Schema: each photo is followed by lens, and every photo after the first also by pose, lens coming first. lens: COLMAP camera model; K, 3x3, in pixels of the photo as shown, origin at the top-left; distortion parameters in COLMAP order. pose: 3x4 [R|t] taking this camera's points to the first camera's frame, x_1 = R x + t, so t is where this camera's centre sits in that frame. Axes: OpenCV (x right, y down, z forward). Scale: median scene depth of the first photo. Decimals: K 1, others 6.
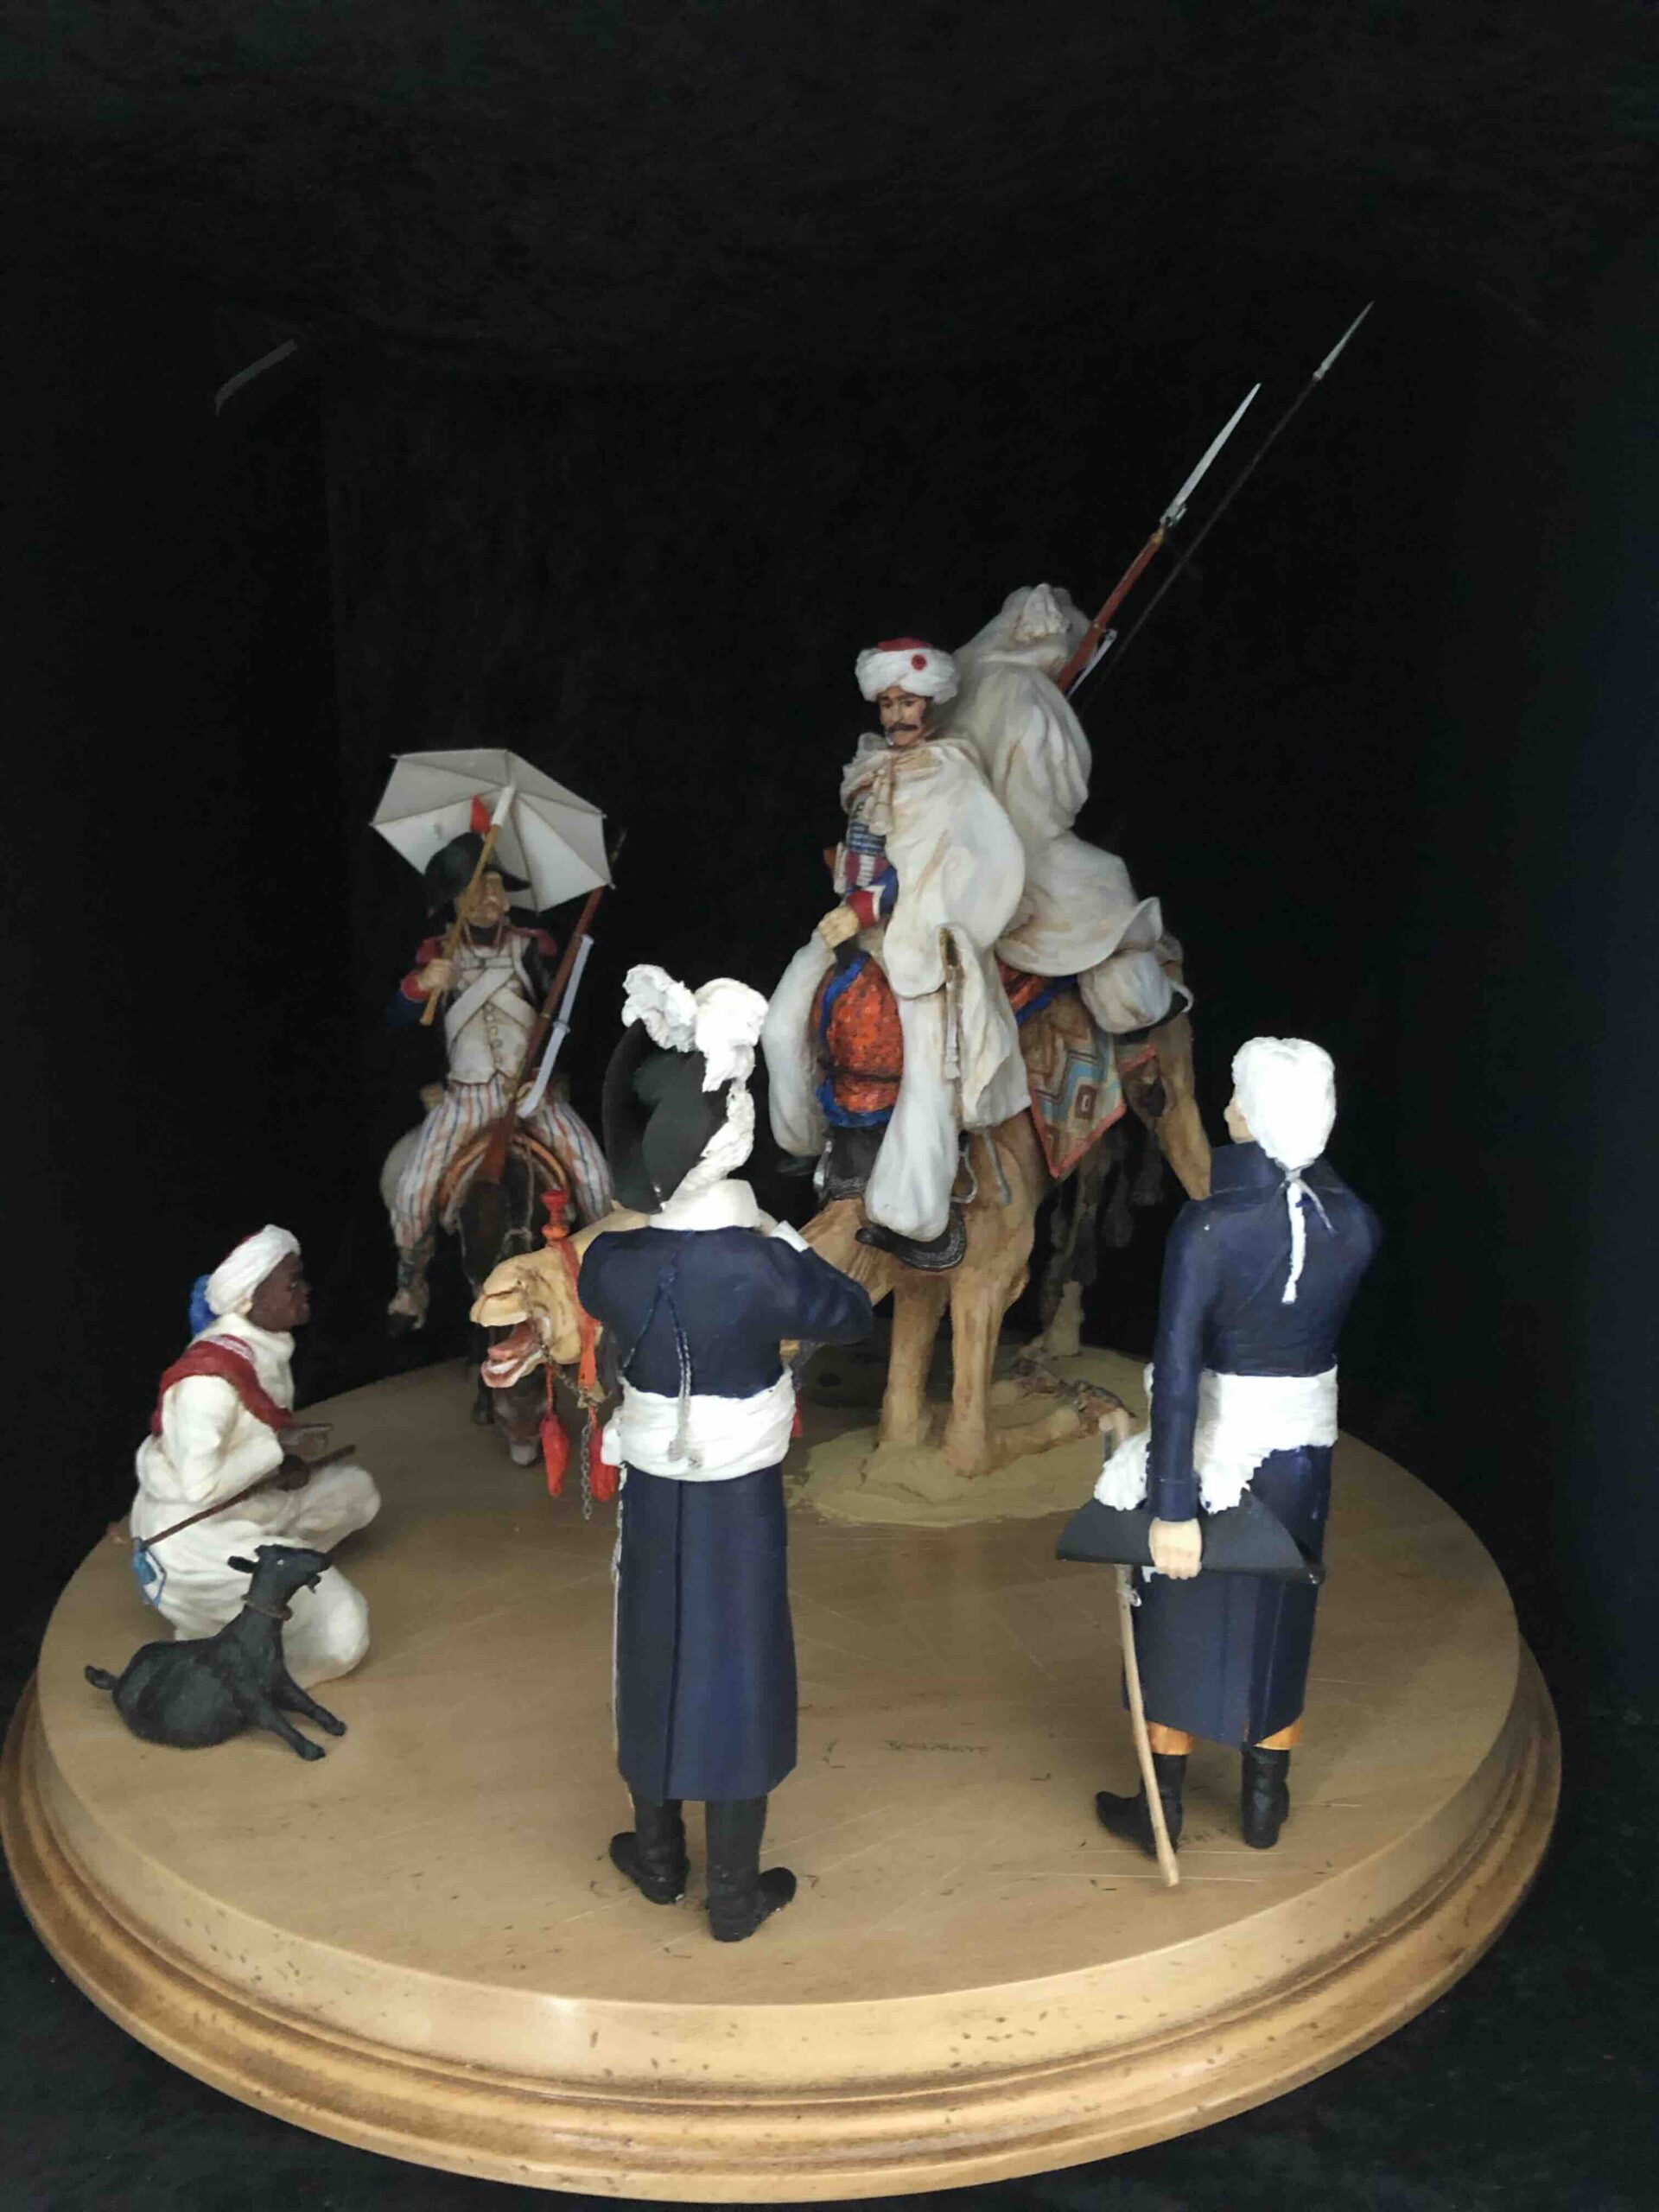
lens RADIAL K [[1878.8, 0, 825.2], [0, 1878.8, 1045.8], [0, 0, 1]] dist [0.058300, 0.016777]
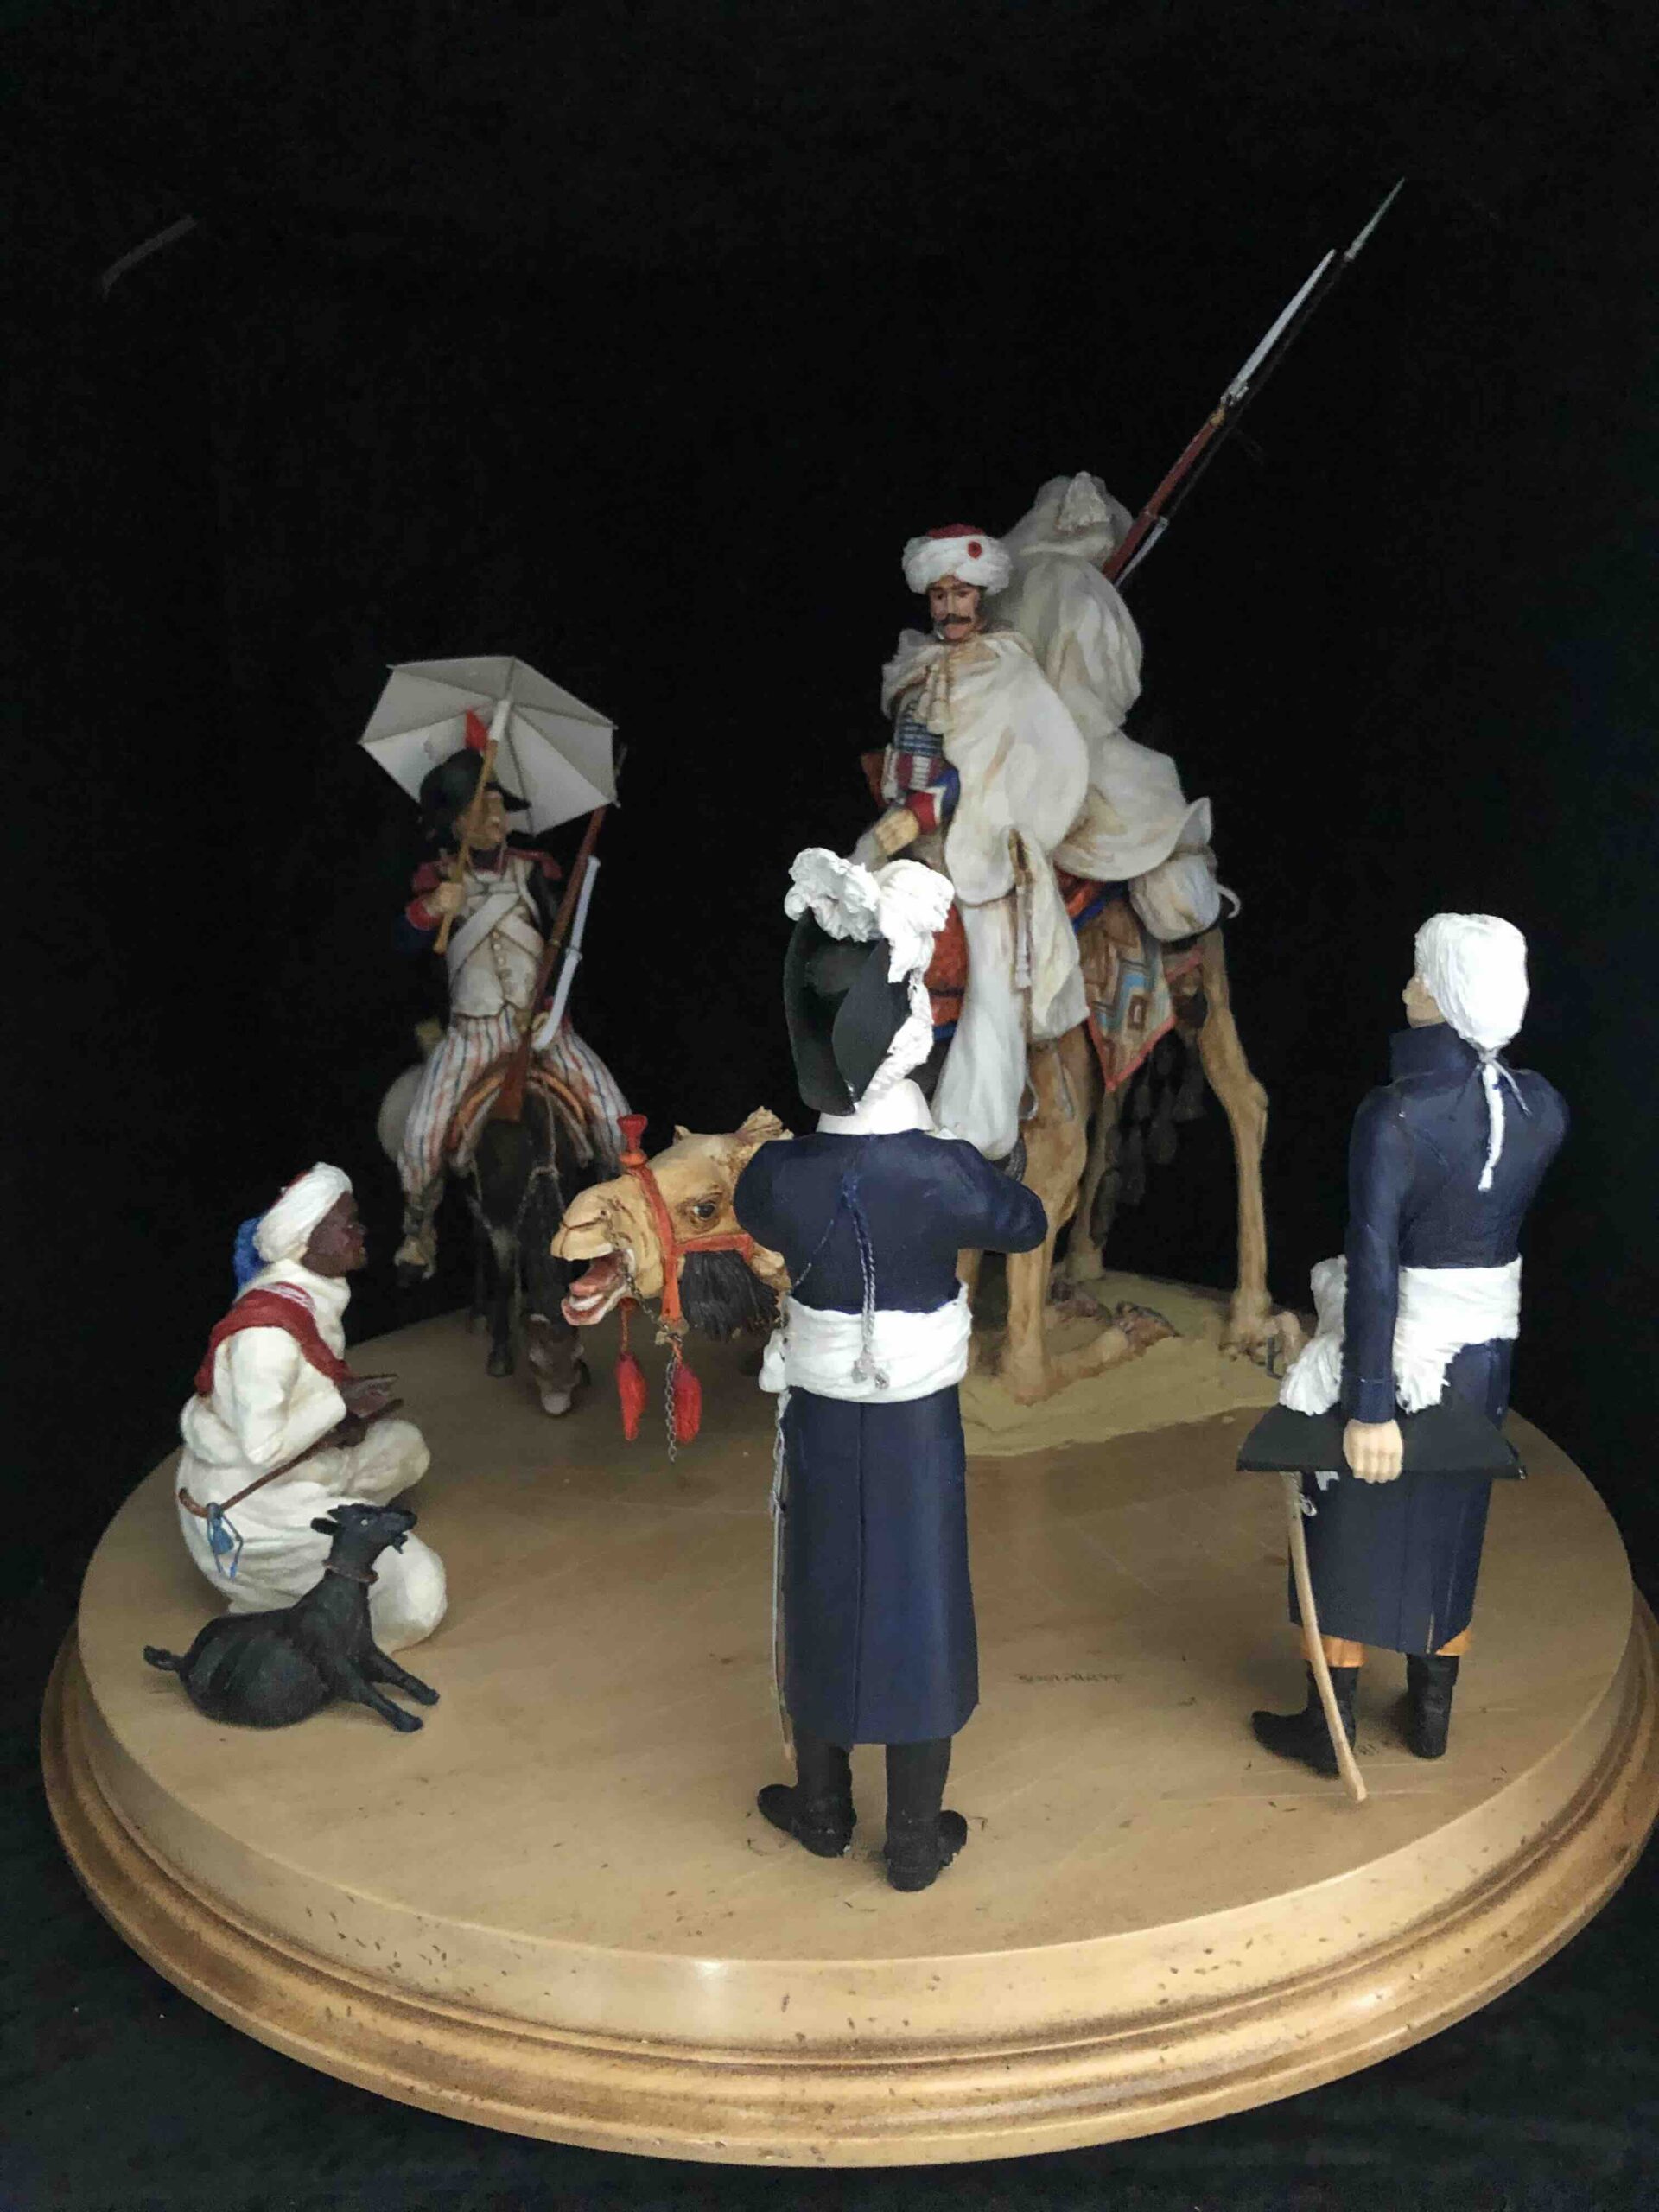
lens RADIAL K [[1878.8, 0, 825.2], [0, 1878.8, 1045.8], [0, 0, 1]] dist [0.058300, 0.016777]
pose [[0.995333, -0.031717, 0.091141, -0.130922], [0.029841, 0.999315, 0.021867, 0.024848], [-0.091772, -0.019045, 0.995598, 0.060356]]
